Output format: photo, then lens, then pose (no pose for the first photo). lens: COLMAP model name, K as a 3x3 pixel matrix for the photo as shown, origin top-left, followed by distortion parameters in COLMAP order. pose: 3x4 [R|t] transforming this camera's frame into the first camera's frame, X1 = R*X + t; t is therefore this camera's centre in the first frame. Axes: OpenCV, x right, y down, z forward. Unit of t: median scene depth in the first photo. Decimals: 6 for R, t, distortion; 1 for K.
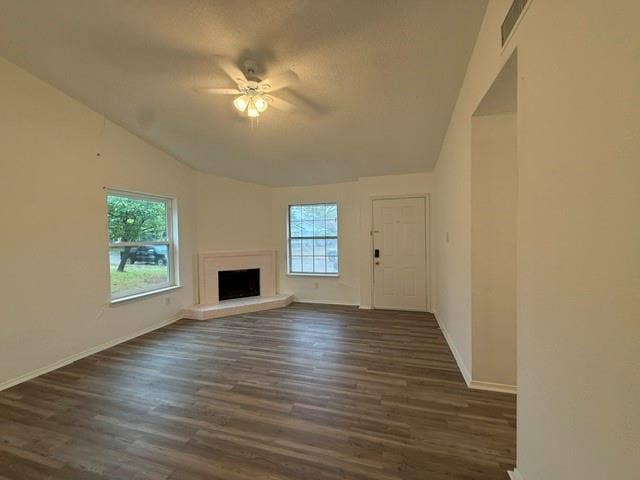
lens RADIAL K [[255.9, 0, 320.5], [0, 255.9, 240.1], [0, 0, 1]] dist [0.001064, -0.000397]
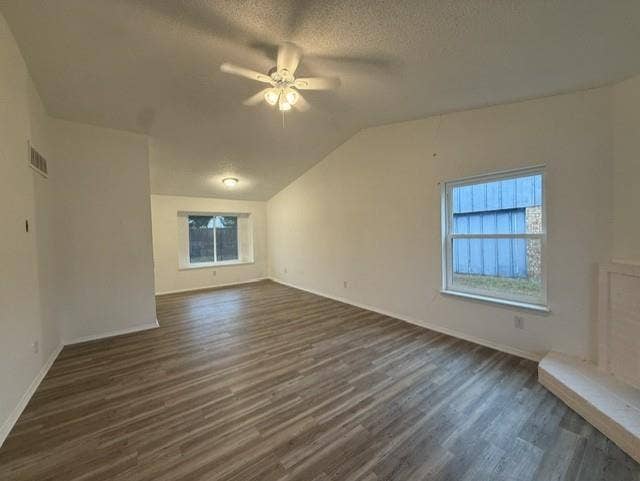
lens RADIAL K [[255.9, 0, 320.3], [0, 255.9, 238.9], [0, 0, 1]] dist [0.001064, -0.000397]
pose [[-0.603847, 0.047189, -0.795702, 0.344163], [0.016087, 0.998764, 0.047023, -0.032940], [0.796938, 0.015594, -0.603860, 1.339890]]
